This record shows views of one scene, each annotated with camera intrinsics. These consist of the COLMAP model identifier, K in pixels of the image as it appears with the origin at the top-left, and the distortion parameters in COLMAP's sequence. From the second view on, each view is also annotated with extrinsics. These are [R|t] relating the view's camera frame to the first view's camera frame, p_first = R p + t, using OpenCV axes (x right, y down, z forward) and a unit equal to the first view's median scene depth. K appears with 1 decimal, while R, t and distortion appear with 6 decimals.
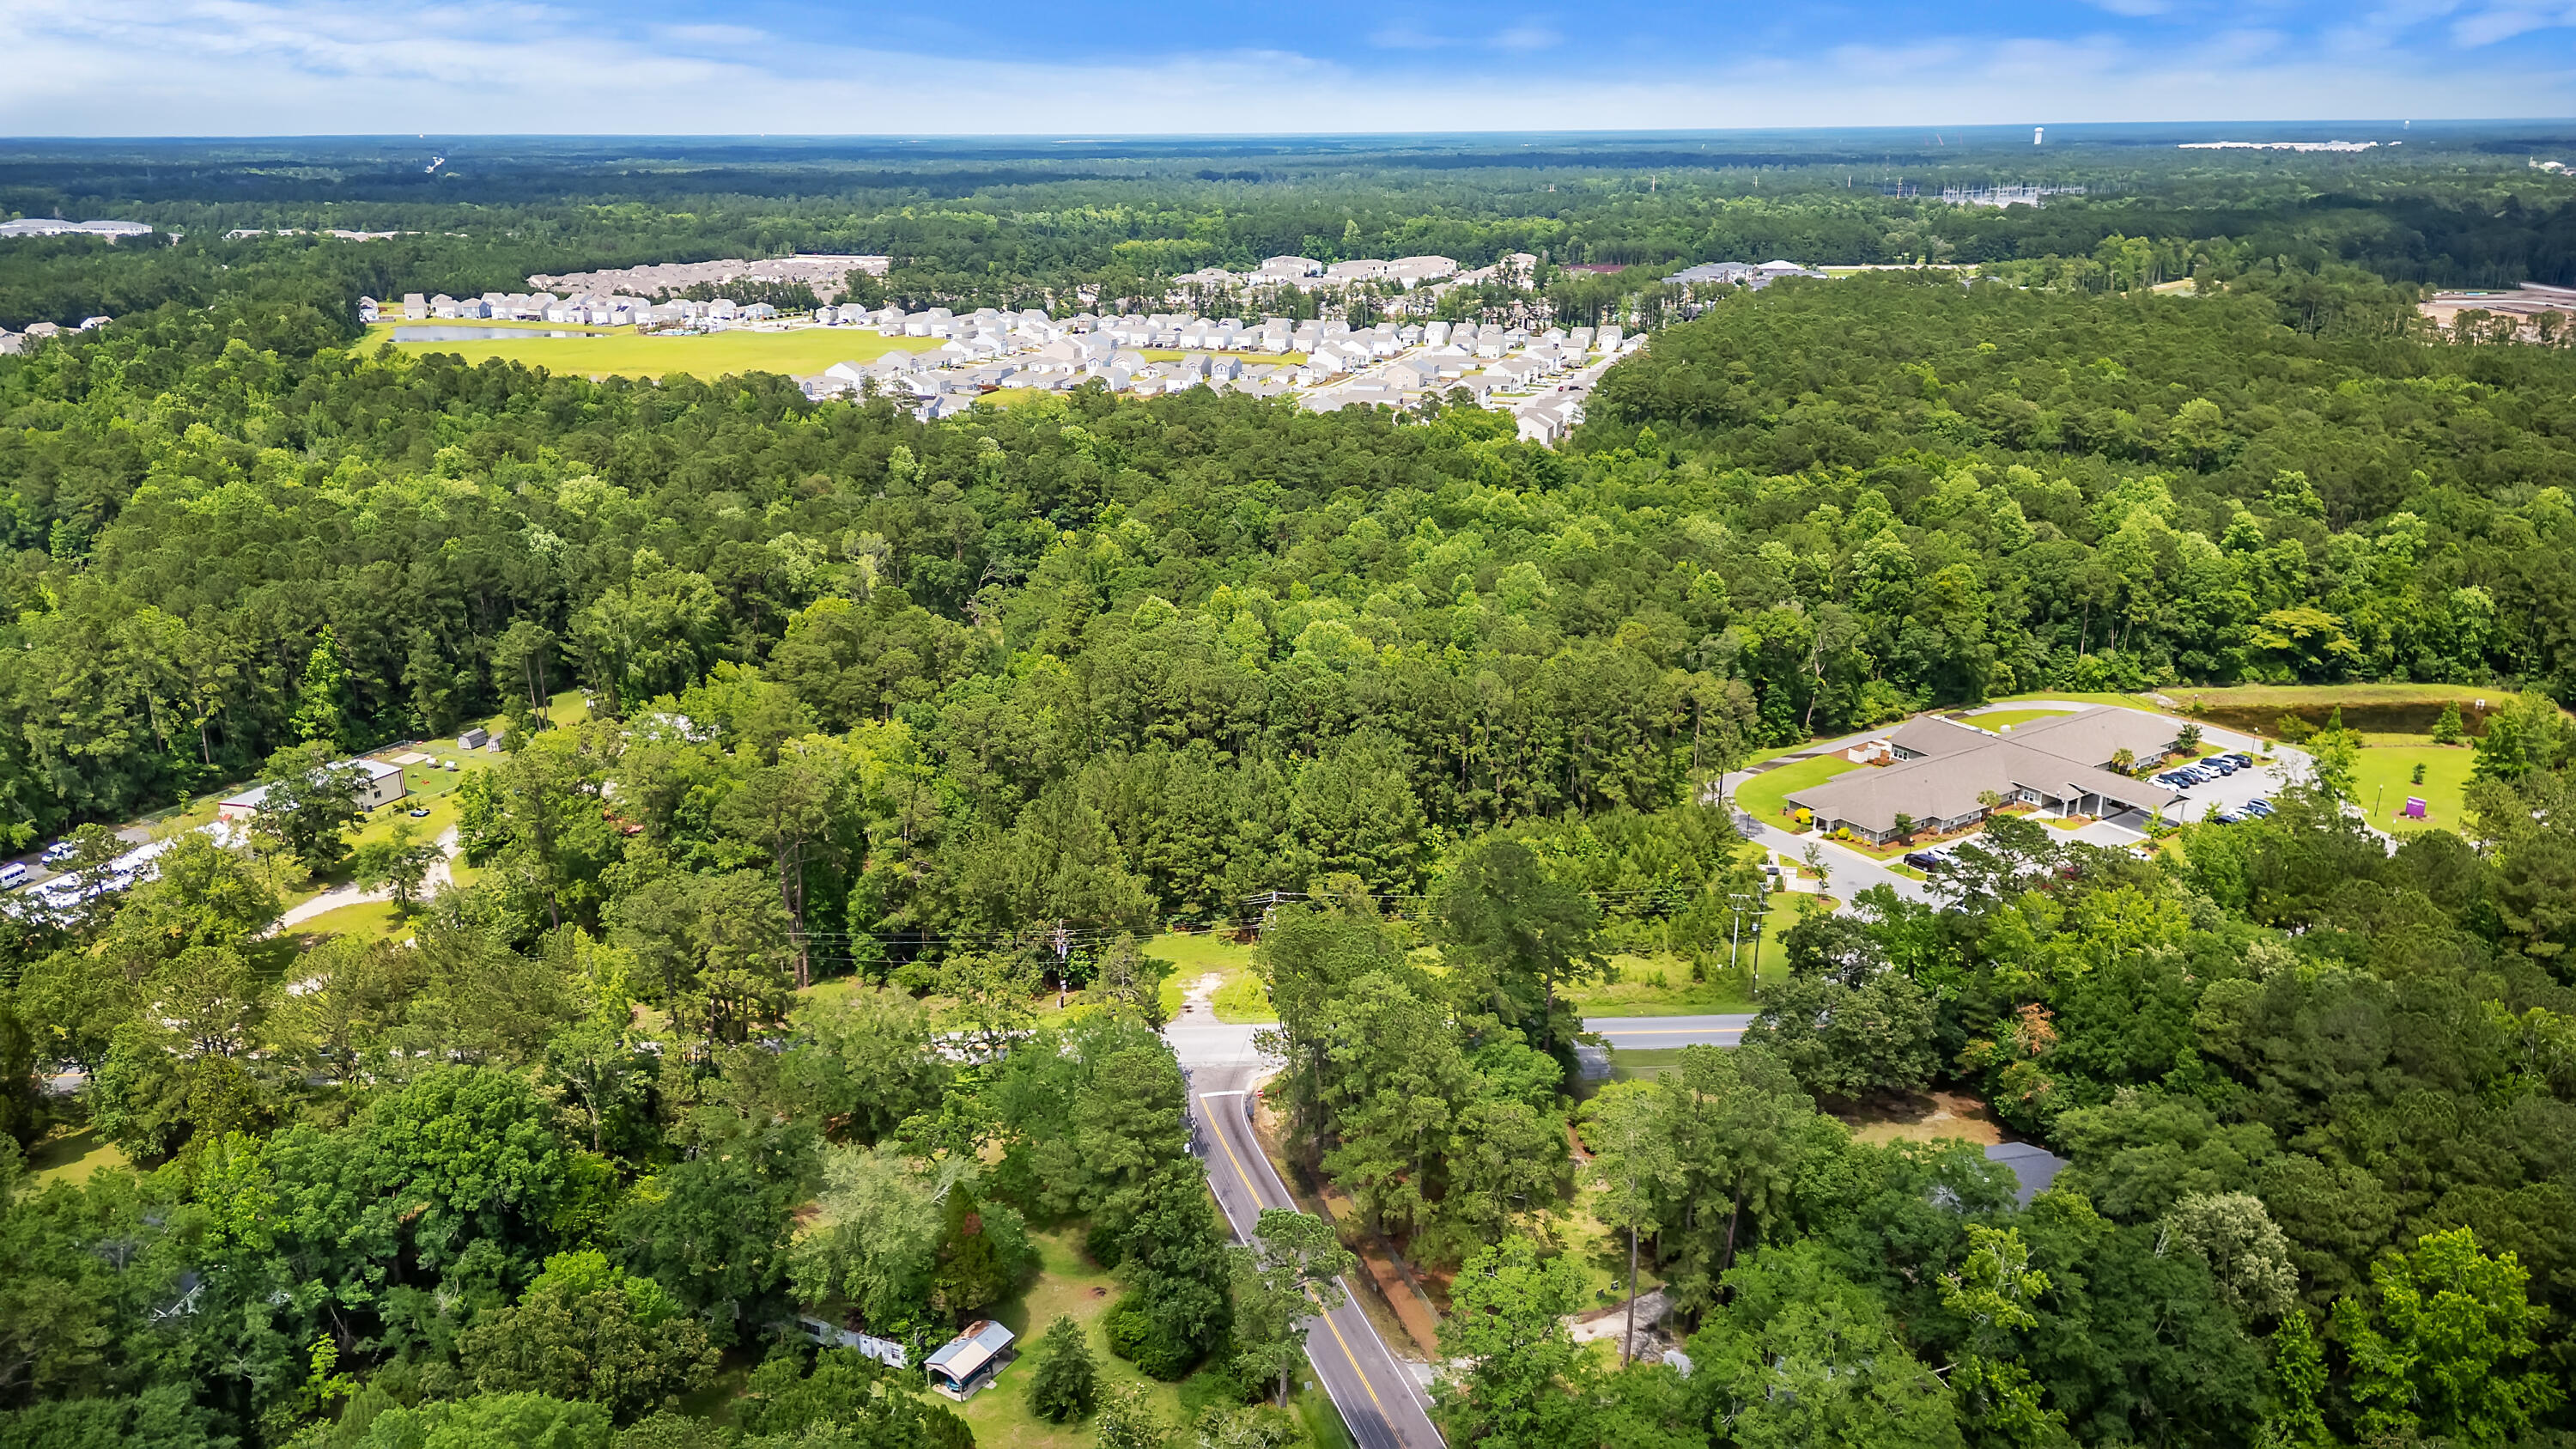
lens RADIAL K [[1805.8, 0, 1301.5], [0, 1805.8, 732.0], [0, 0, 1]] dist [0.059483, -0.059919]
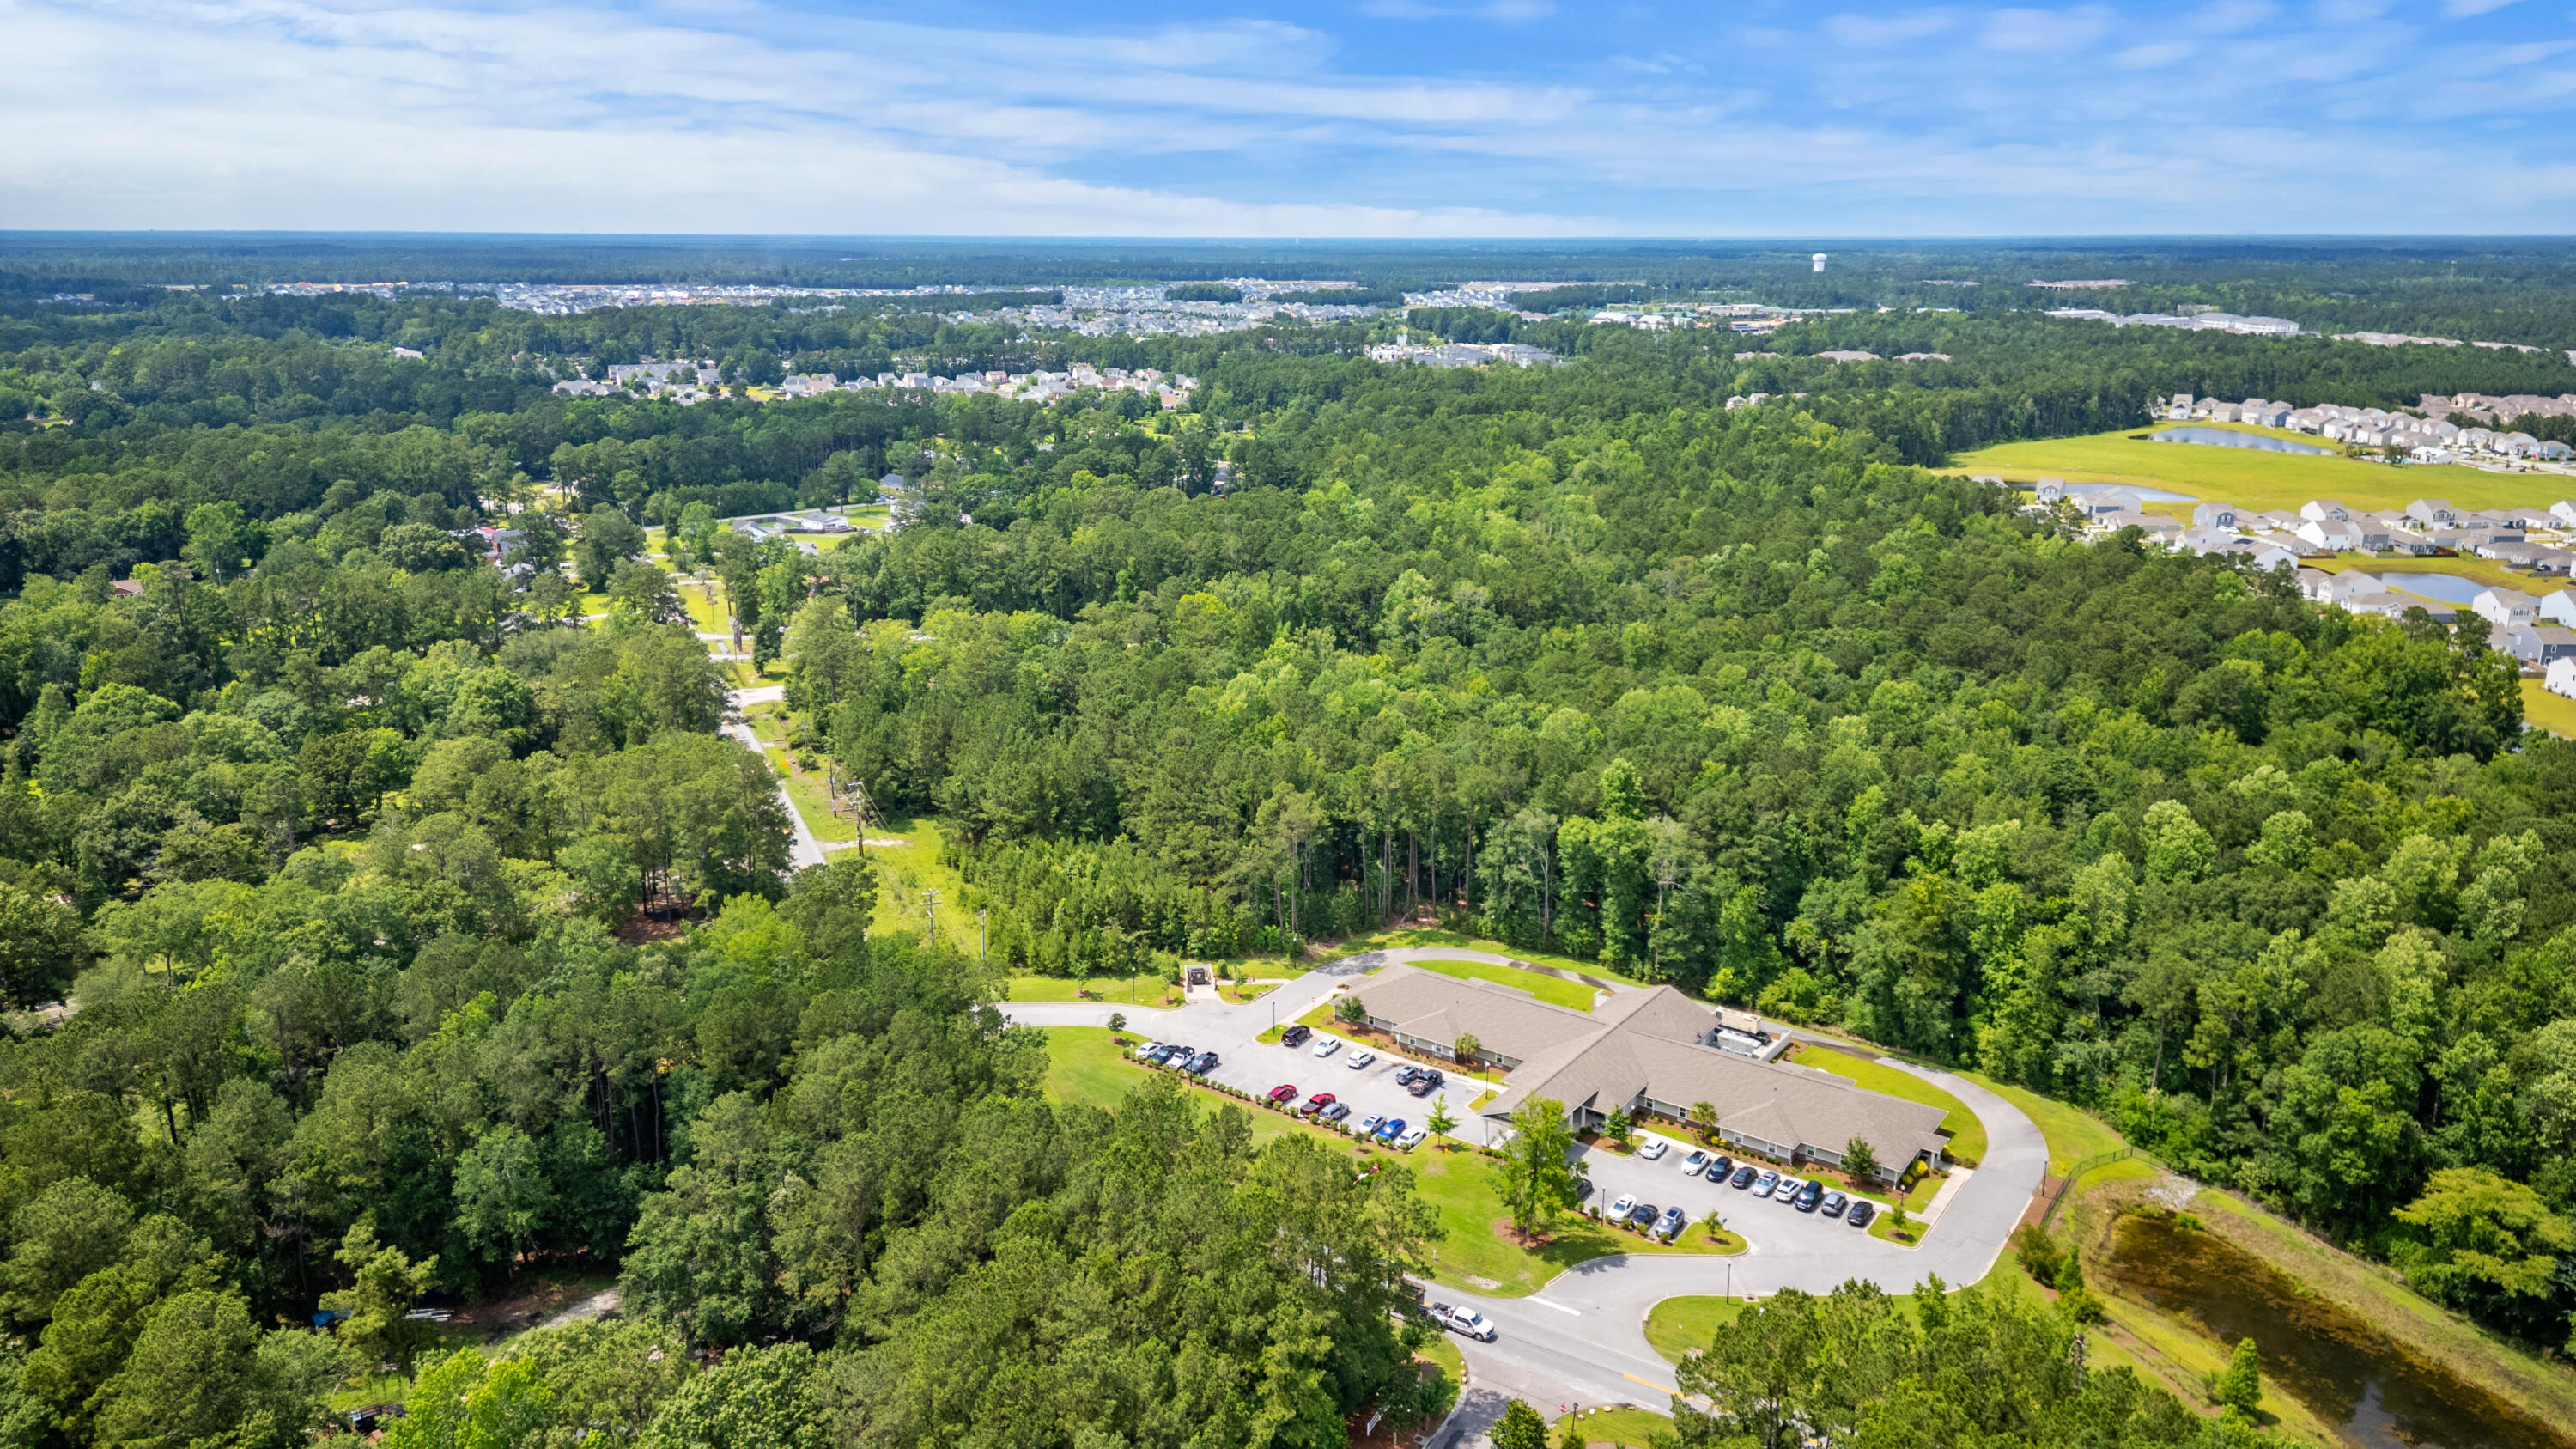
lens RADIAL K [[1805.8, 0, 1287.3], [0, 1805.8, 726.2], [0, 0, 1]] dist [0.059483, -0.059919]
pose [[0.350929, 0.250389, -0.902305, 1.010174], [-0.296975, 0.943604, 0.146348, -0.192901], [0.888062, 0.216605, 0.405497, 0.498549]]
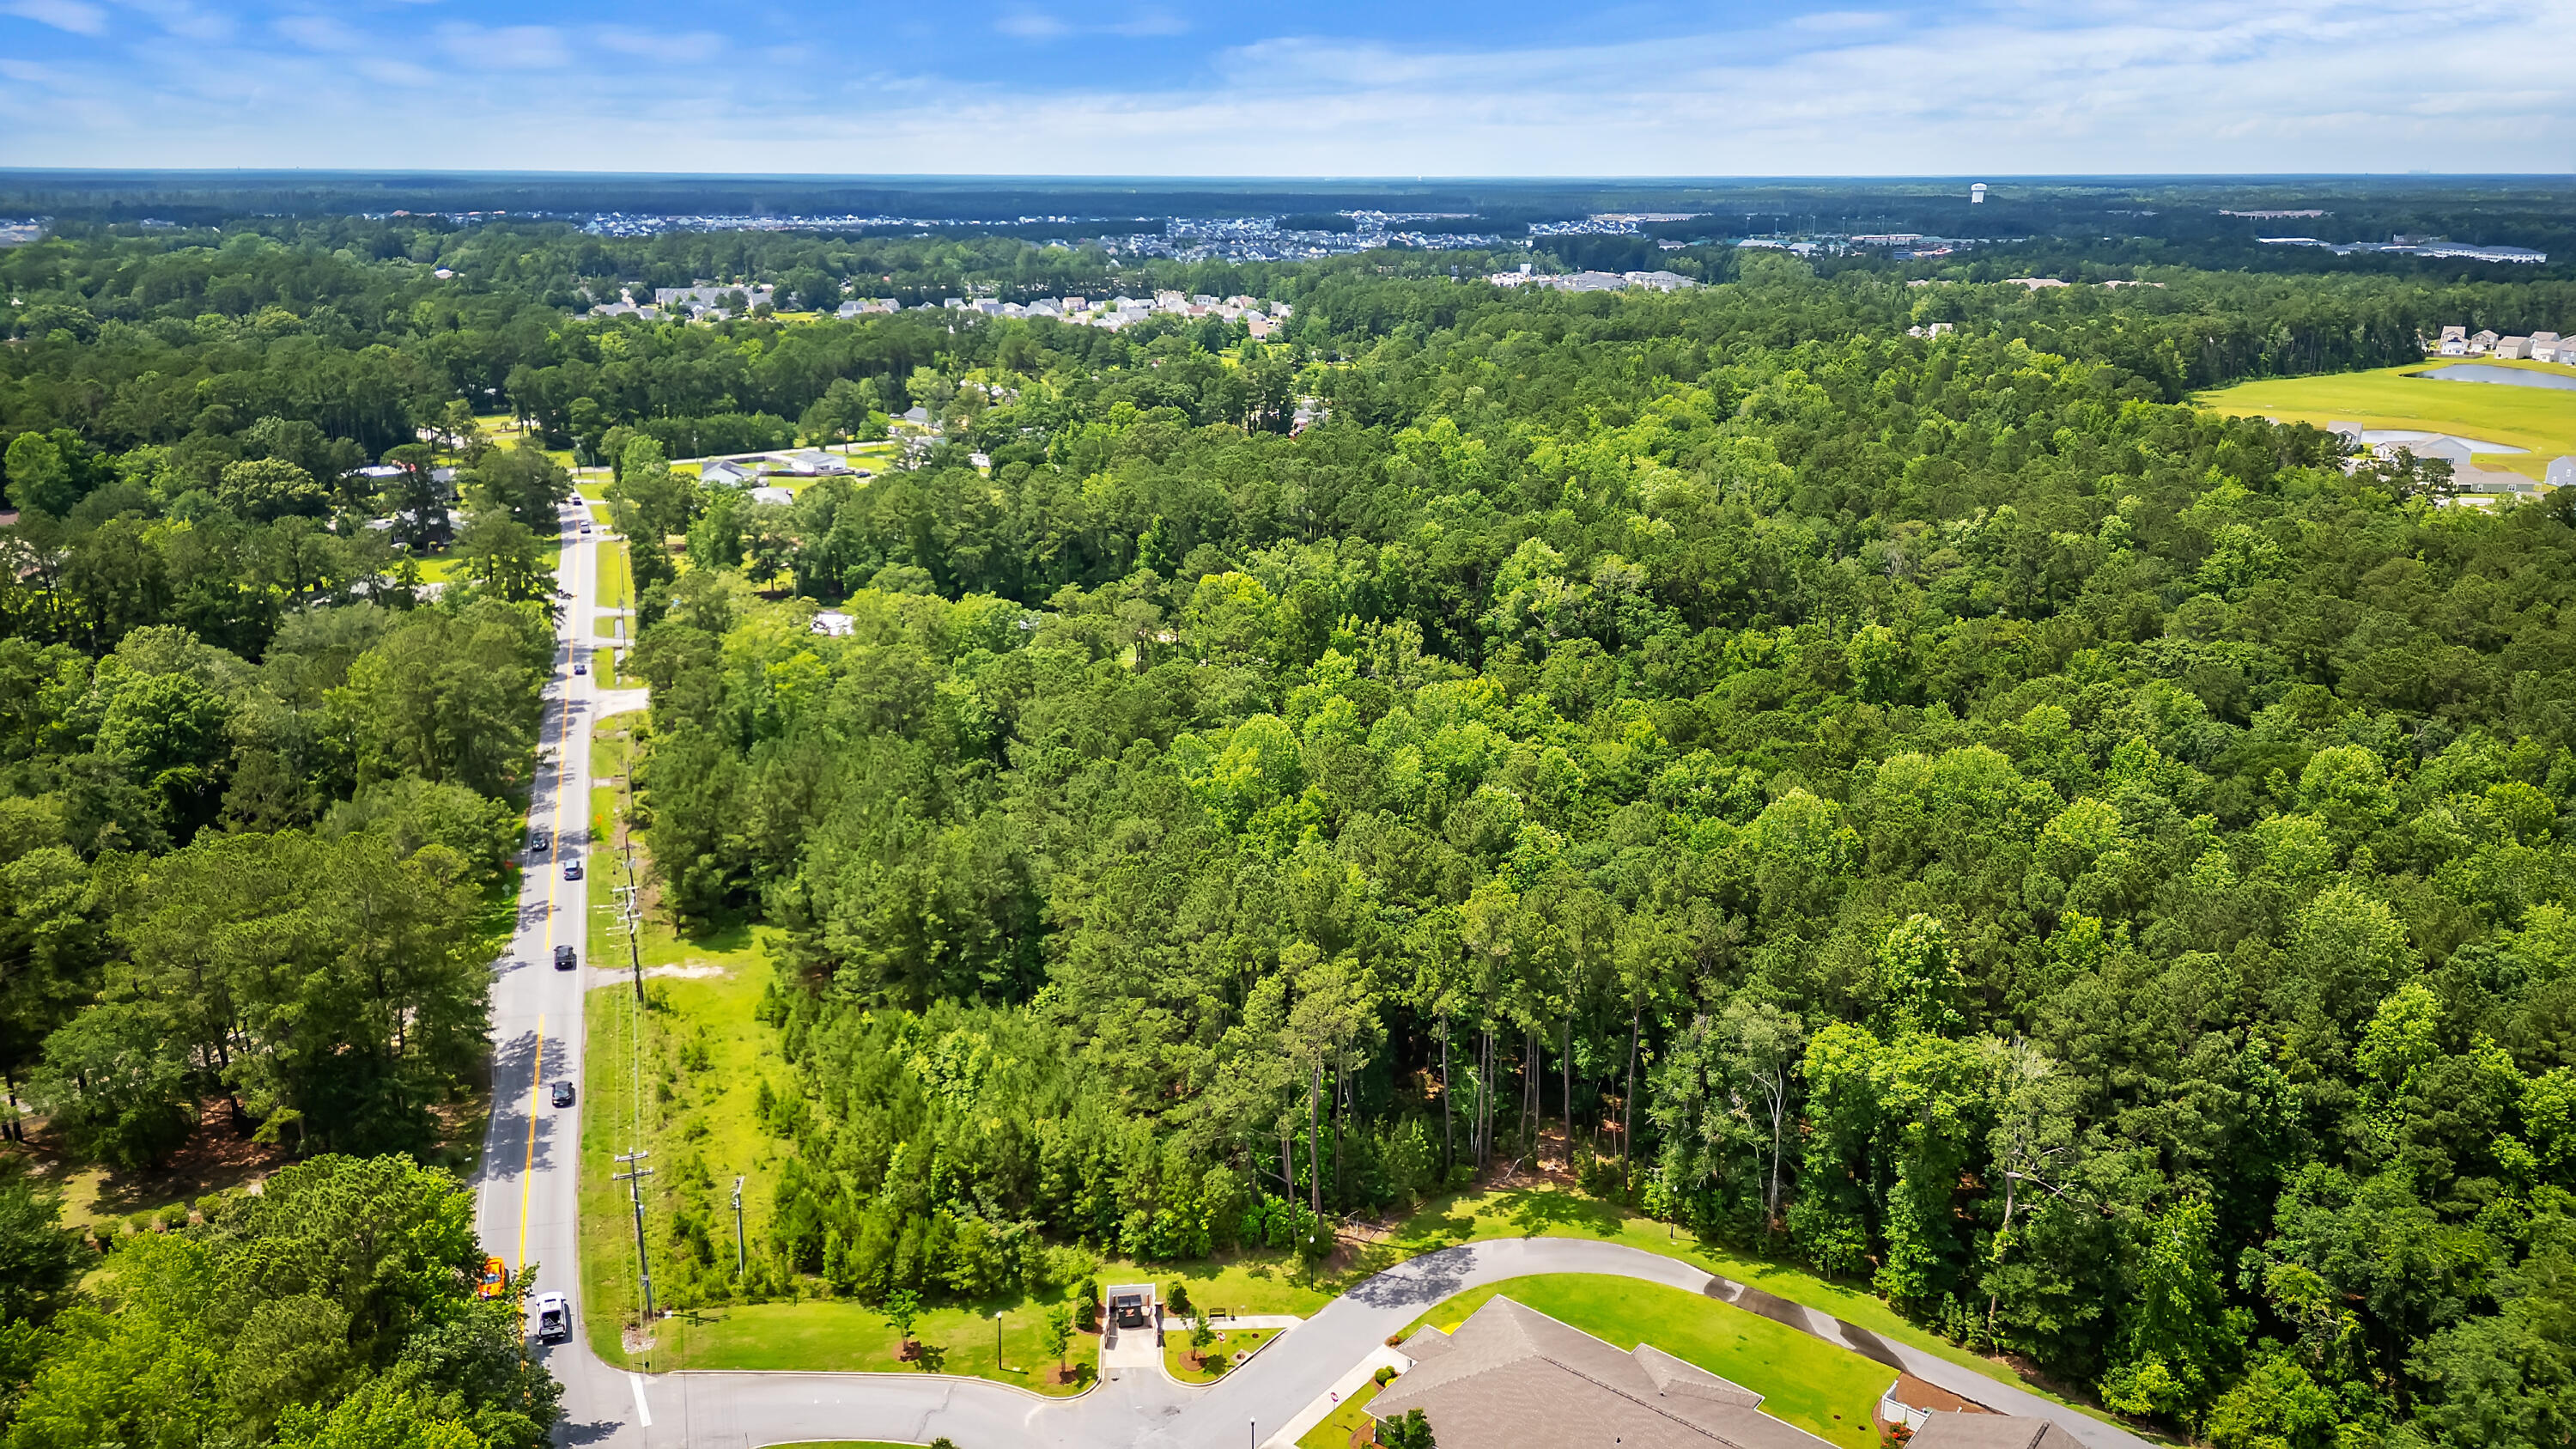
lens RADIAL K [[1805.8, 0, 1289.2], [0, 1805.8, 722.6], [0, 0, 1]] dist [0.059483, -0.059919]
pose [[0.290460, 0.281872, -0.914429, 0.632841], [-0.303720, 0.933372, 0.191237, -0.185610], [0.907407, 0.222184, 0.356717, 0.678482]]
